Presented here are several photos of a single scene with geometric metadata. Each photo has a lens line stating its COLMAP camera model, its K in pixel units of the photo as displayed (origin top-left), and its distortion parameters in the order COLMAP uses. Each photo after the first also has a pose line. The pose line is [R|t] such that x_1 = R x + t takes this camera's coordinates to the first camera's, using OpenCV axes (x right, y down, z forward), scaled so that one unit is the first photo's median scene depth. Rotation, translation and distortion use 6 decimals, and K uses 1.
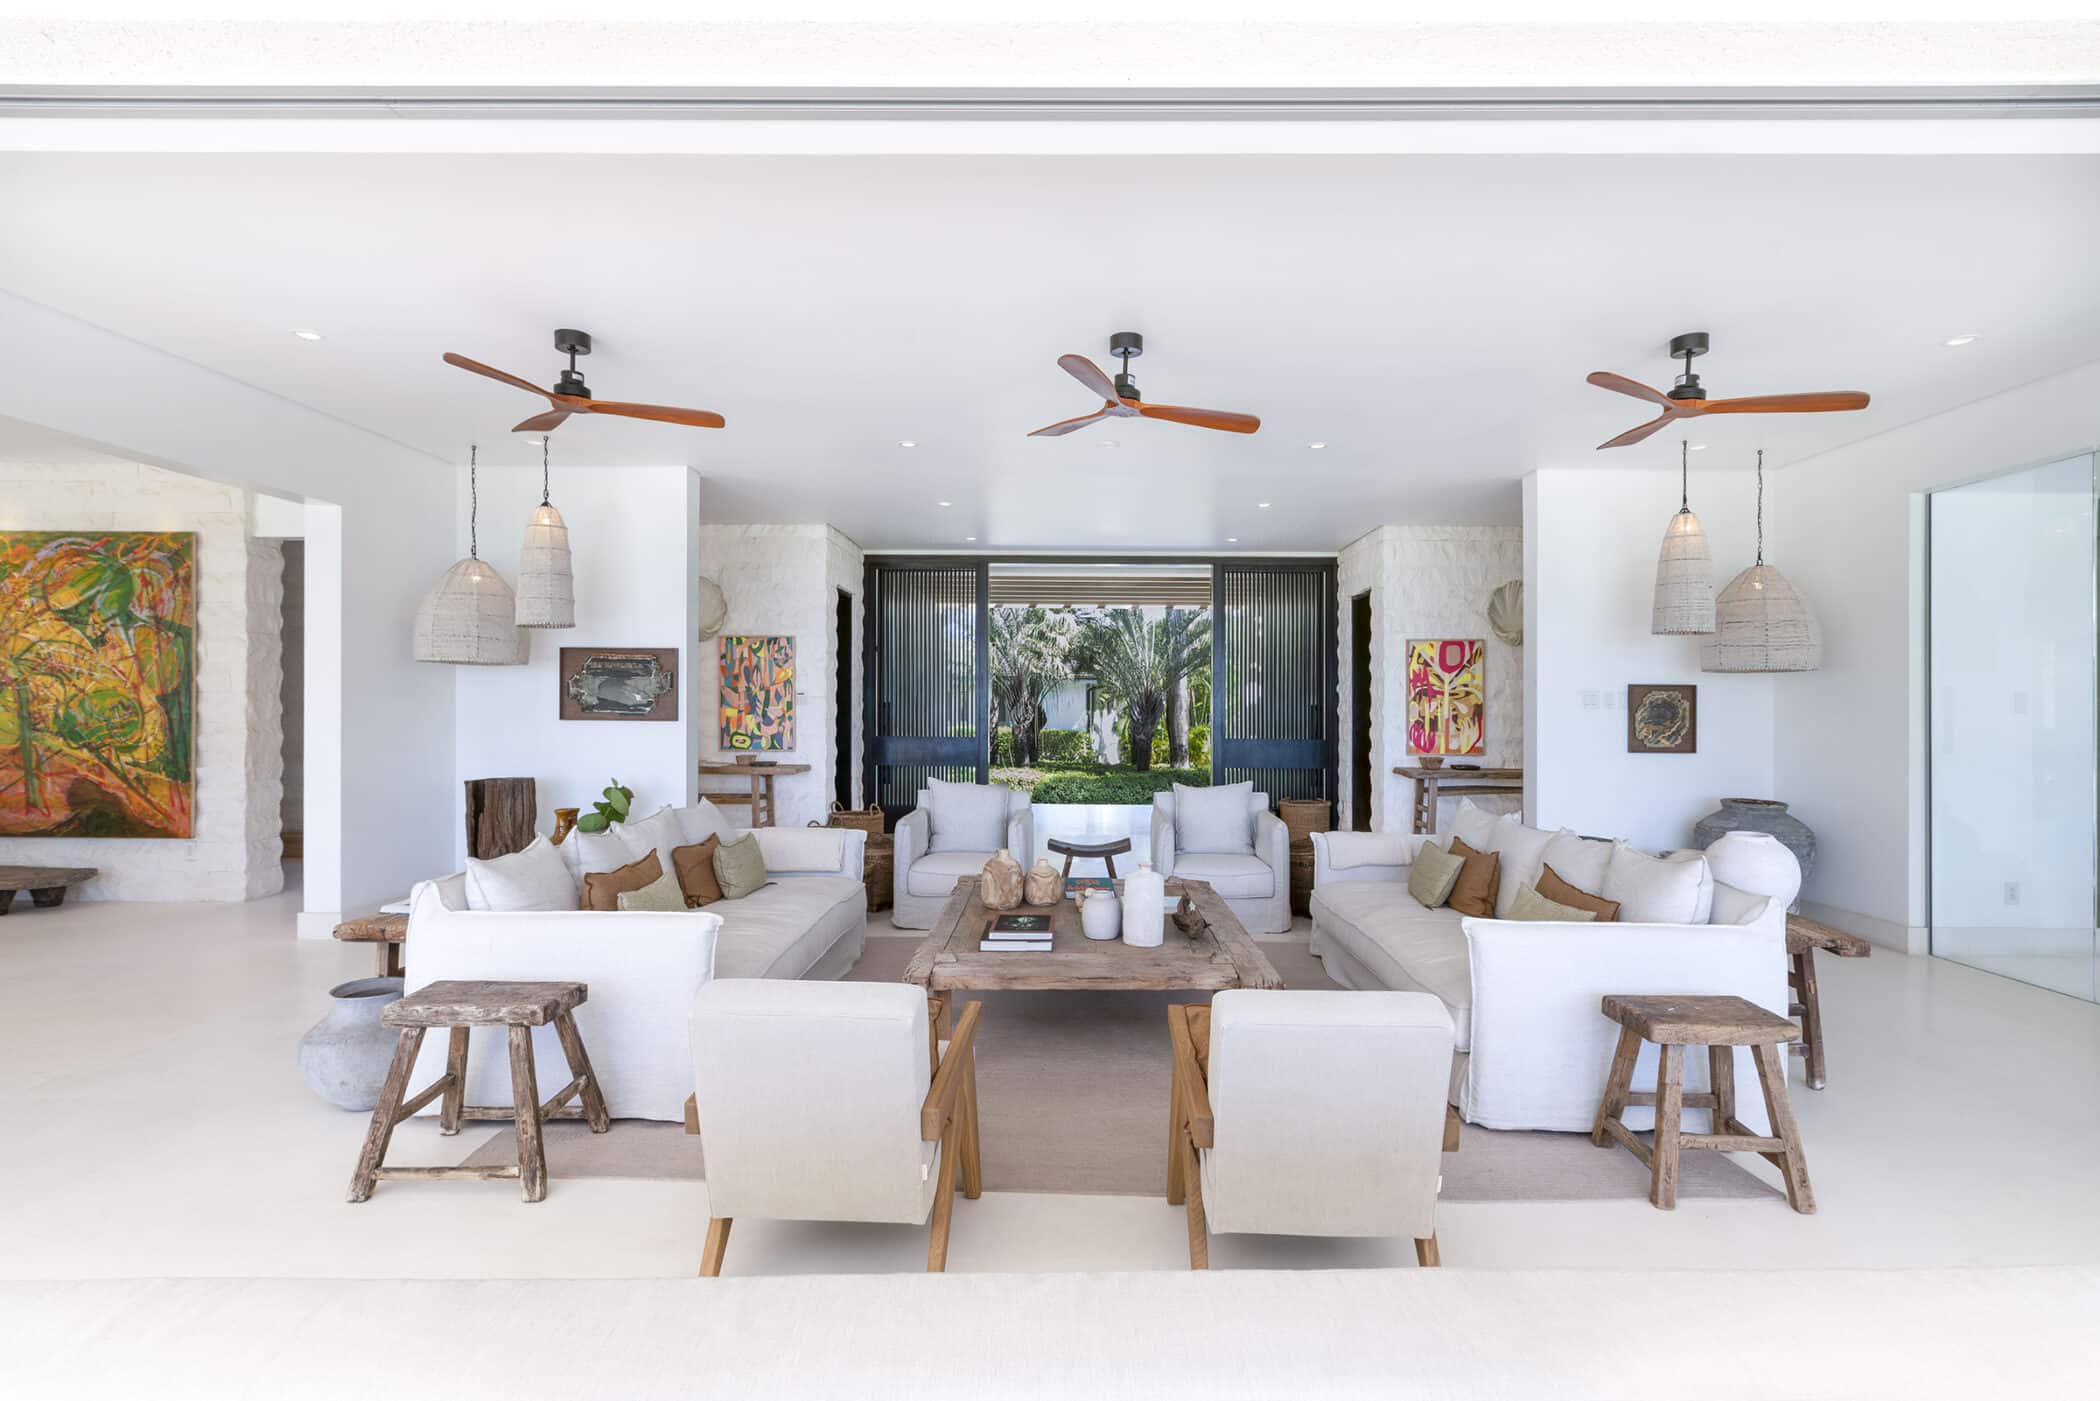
lens RADIAL K [[961.8, 0, 1054.8], [0, 961.8, 691.2], [0, 0, 1]] dist [-0.001475, -0.000263]
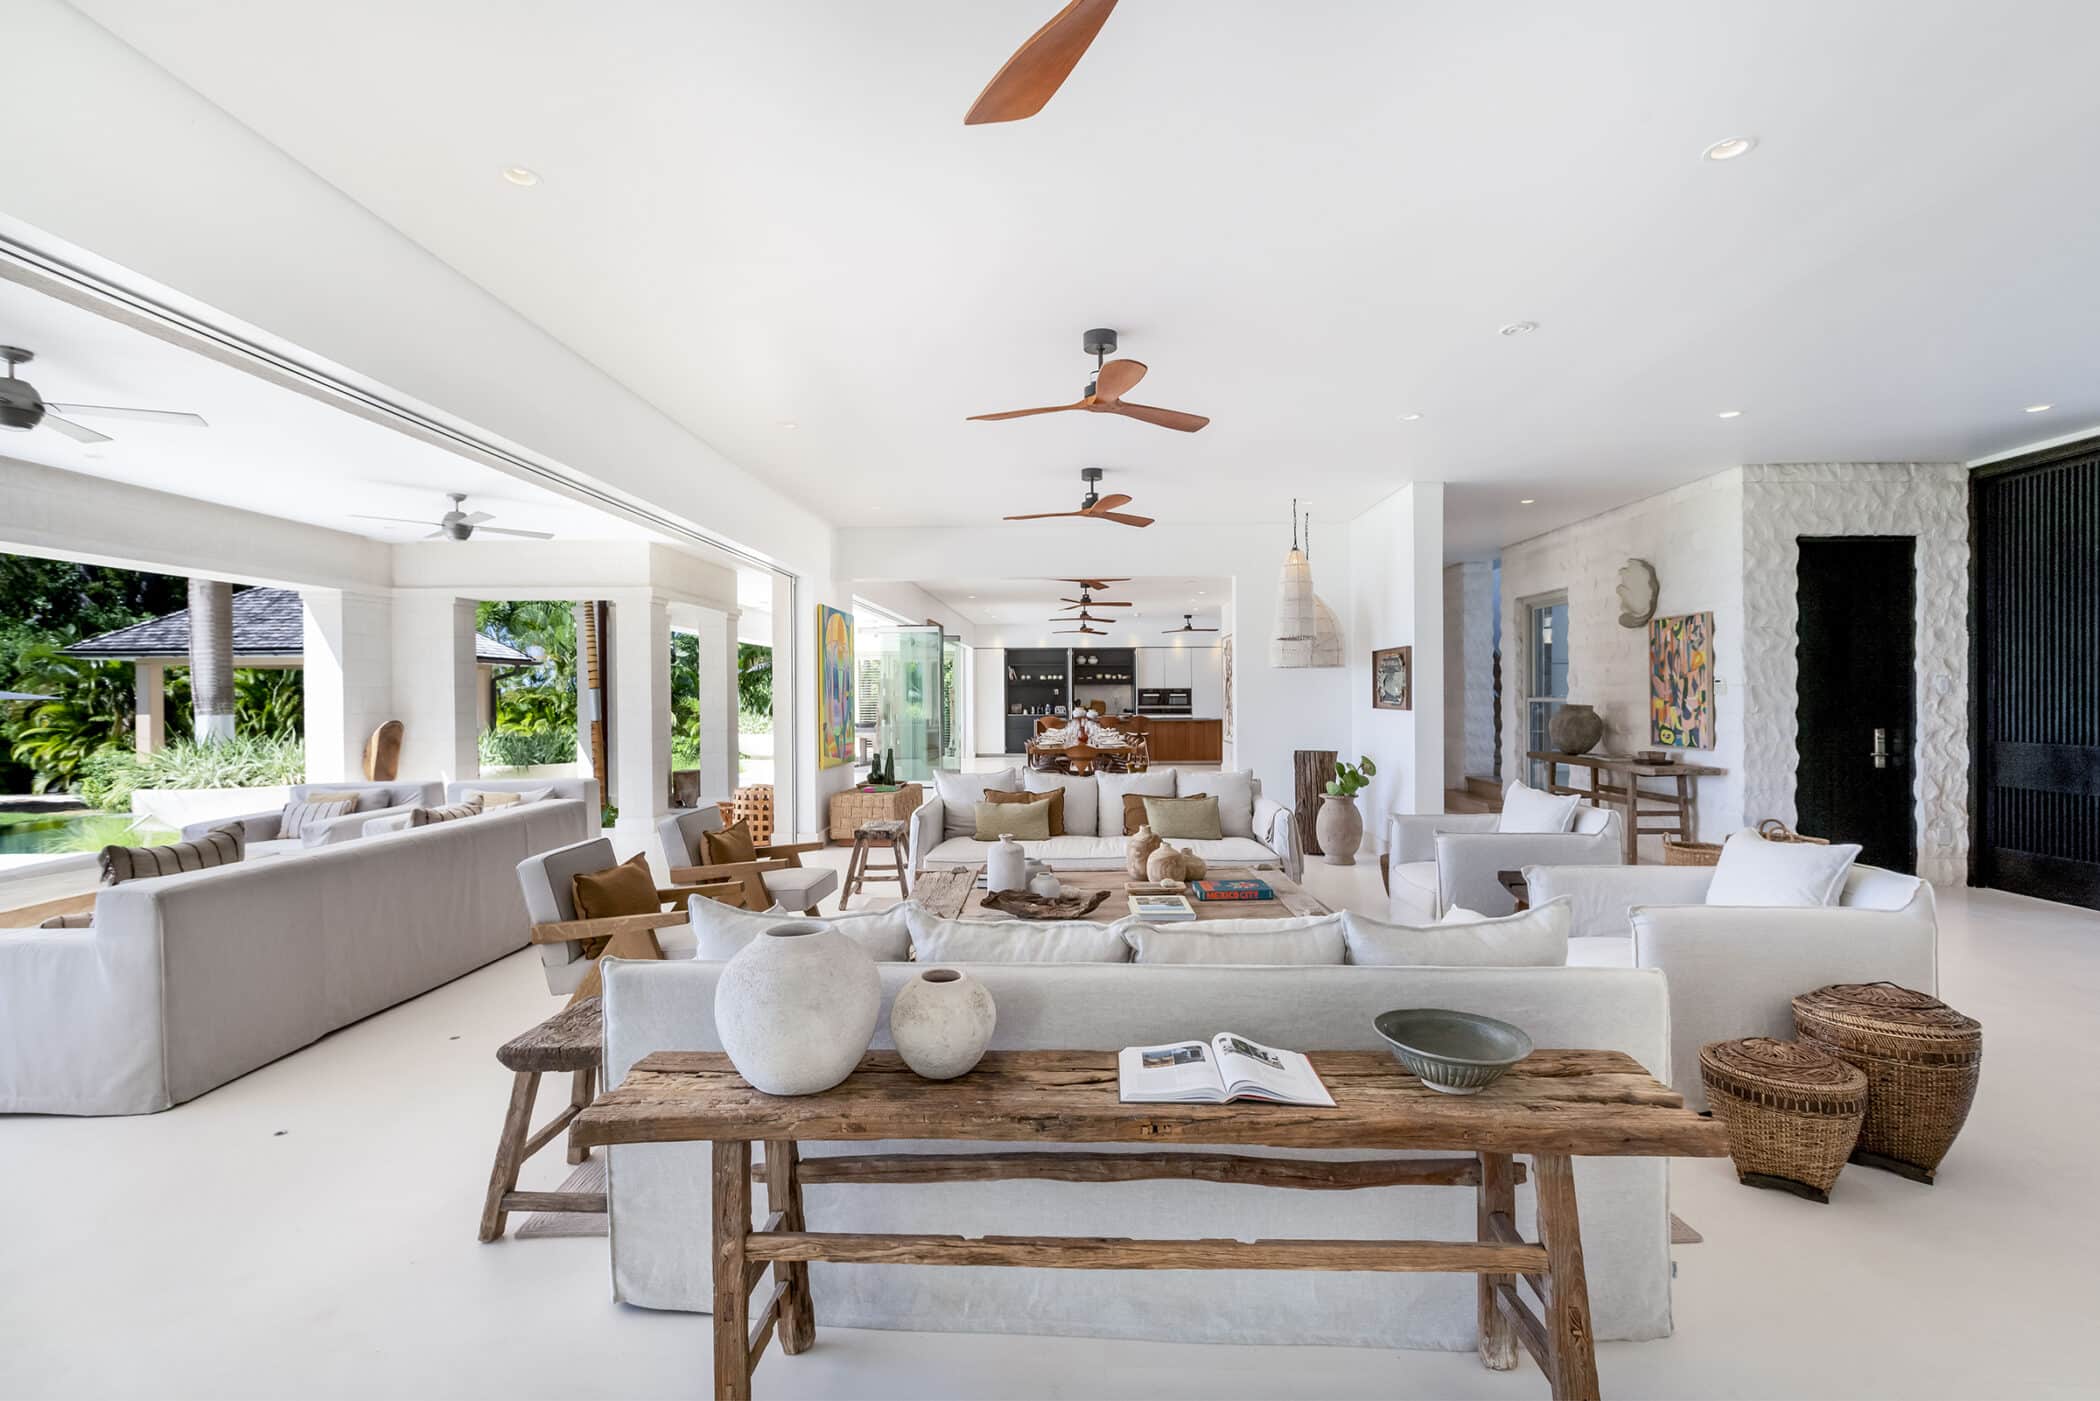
lens RADIAL K [[961.8, 0, 1054.3], [0, 961.8, 703.1], [0, 0, 1]] dist [-0.001475, -0.000263]
pose [[-0.021865, 0.003659, -0.999754, 0.571852], [0.010638, 0.999938, 0.003427, 0.012482], [0.999704, -0.010560, -0.021903, 0.454858]]
